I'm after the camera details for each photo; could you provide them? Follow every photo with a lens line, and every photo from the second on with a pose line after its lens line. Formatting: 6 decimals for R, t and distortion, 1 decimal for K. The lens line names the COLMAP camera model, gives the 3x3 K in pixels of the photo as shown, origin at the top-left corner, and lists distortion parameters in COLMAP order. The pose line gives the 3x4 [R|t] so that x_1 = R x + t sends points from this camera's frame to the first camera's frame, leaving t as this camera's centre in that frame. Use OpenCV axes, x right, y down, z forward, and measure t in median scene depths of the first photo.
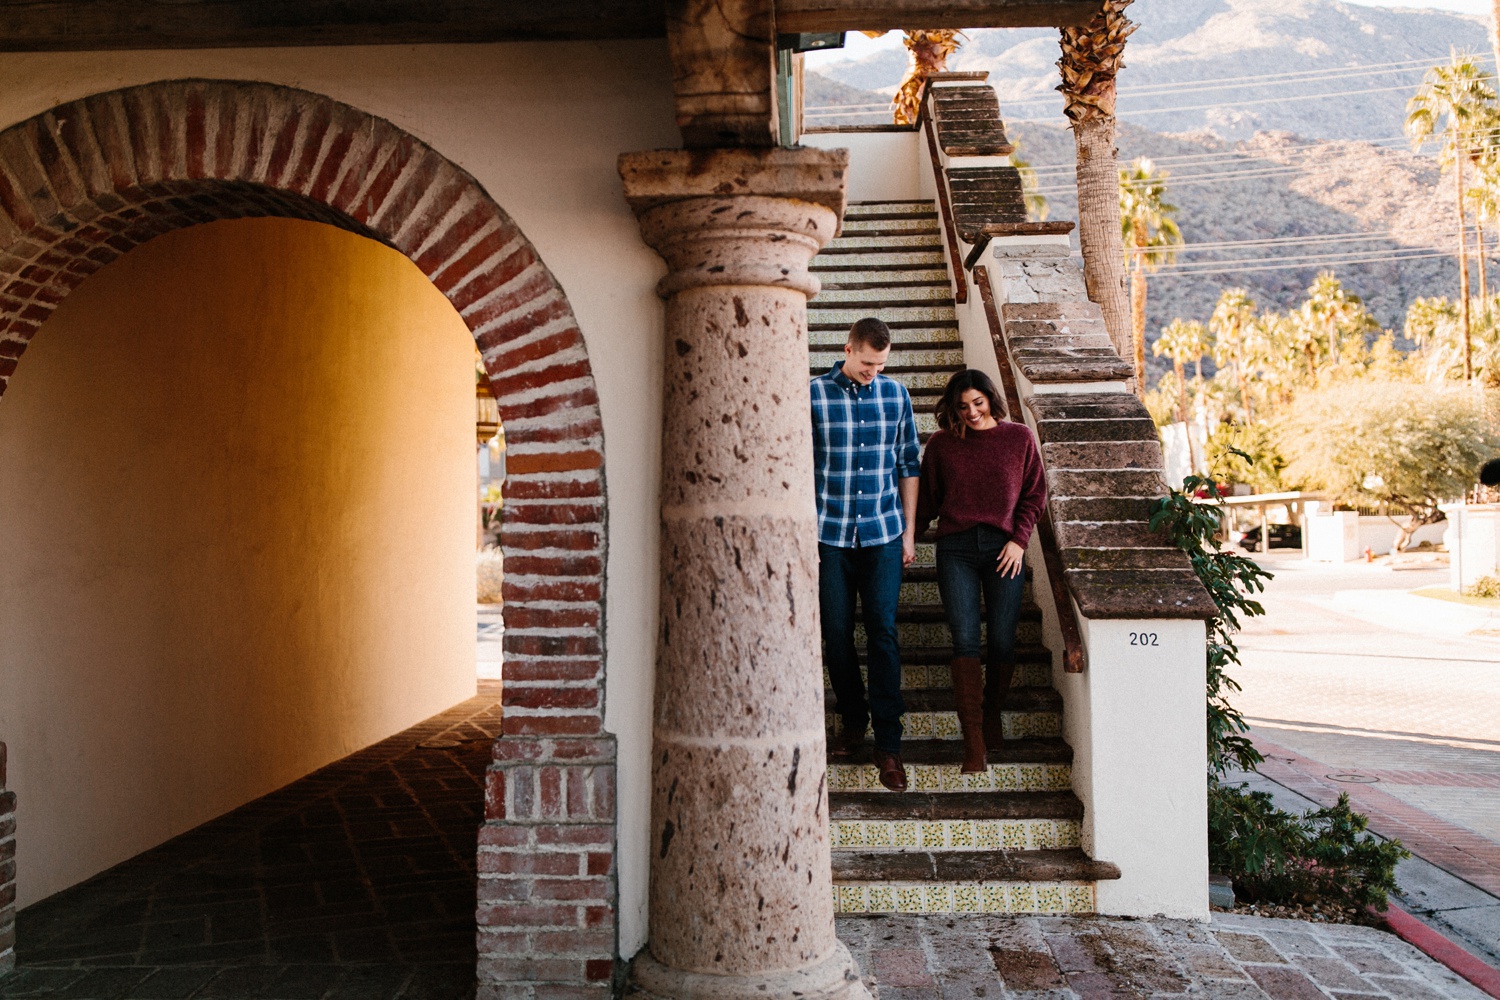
lens RADIAL K [[1406.7, 0, 753.5], [0, 1406.7, 499.6], [0, 0, 1]] dist [0.014803, -0.018517]
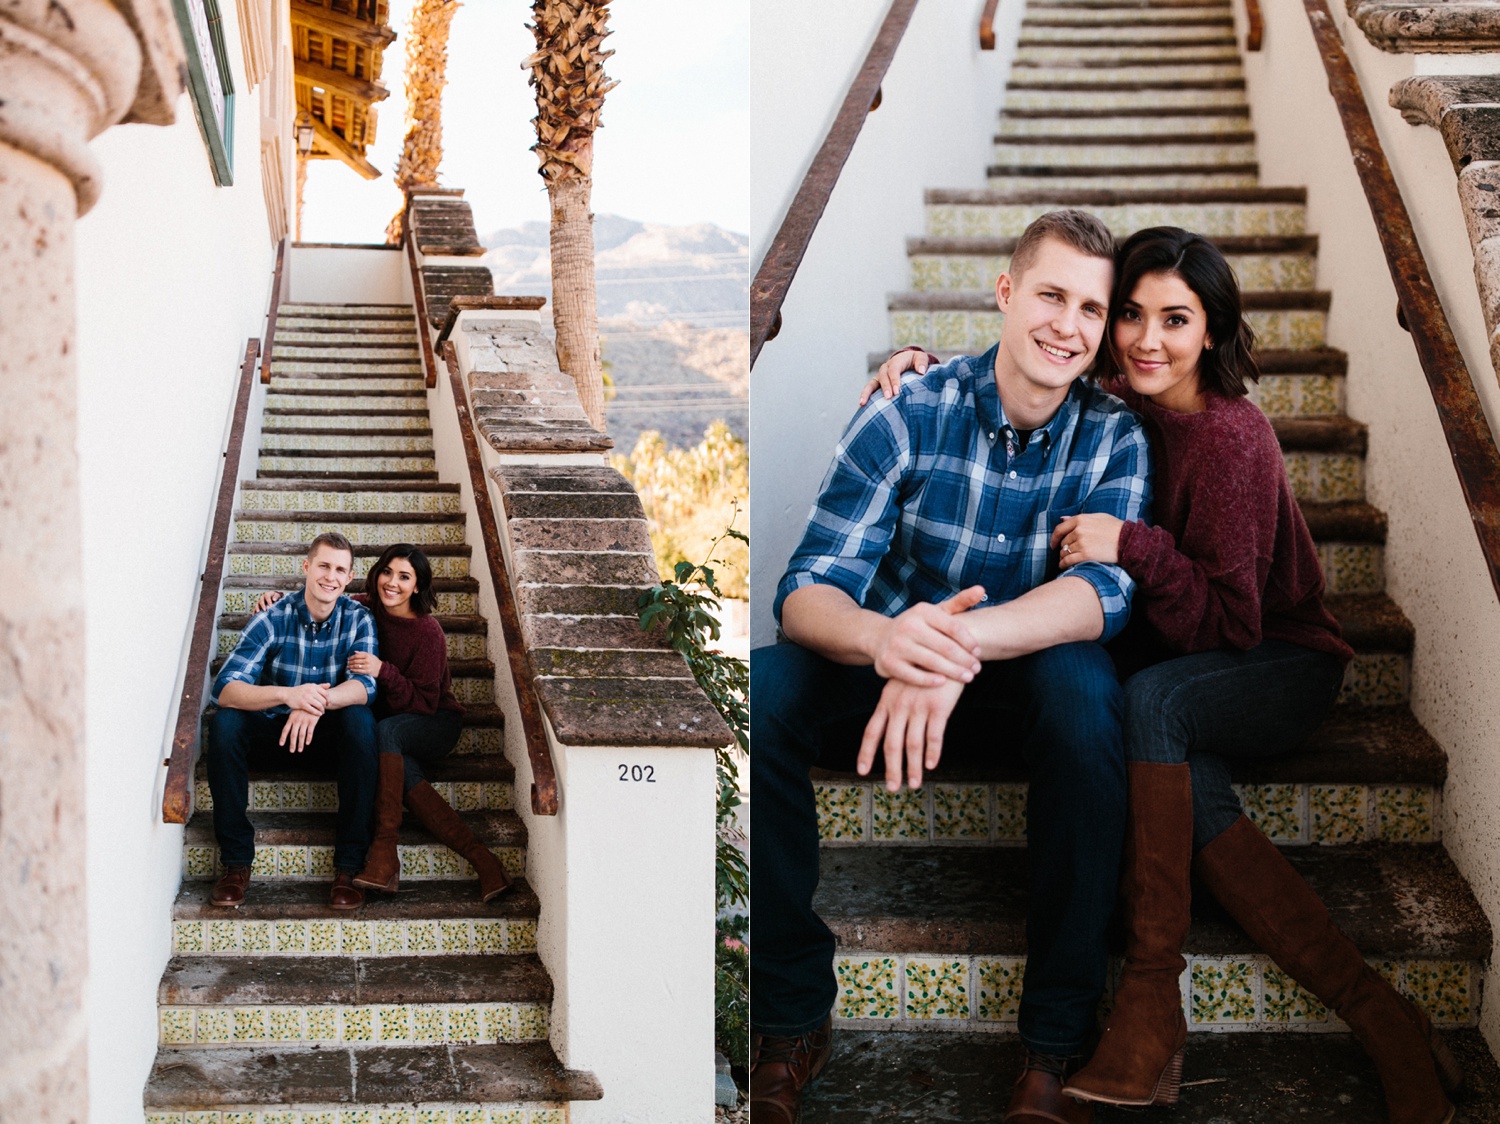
lens RADIAL K [[1067.0, 0, 374.3], [0, 1067.0, 563.7], [0, 0, 1]] dist [0.005810, -0.004647]
pose [[0.996530, 0.023529, 0.079843, 0.088944], [-0.022133, 0.999587, -0.018317, -0.000165], [-0.080241, 0.016487, 0.996639, 0.442520]]
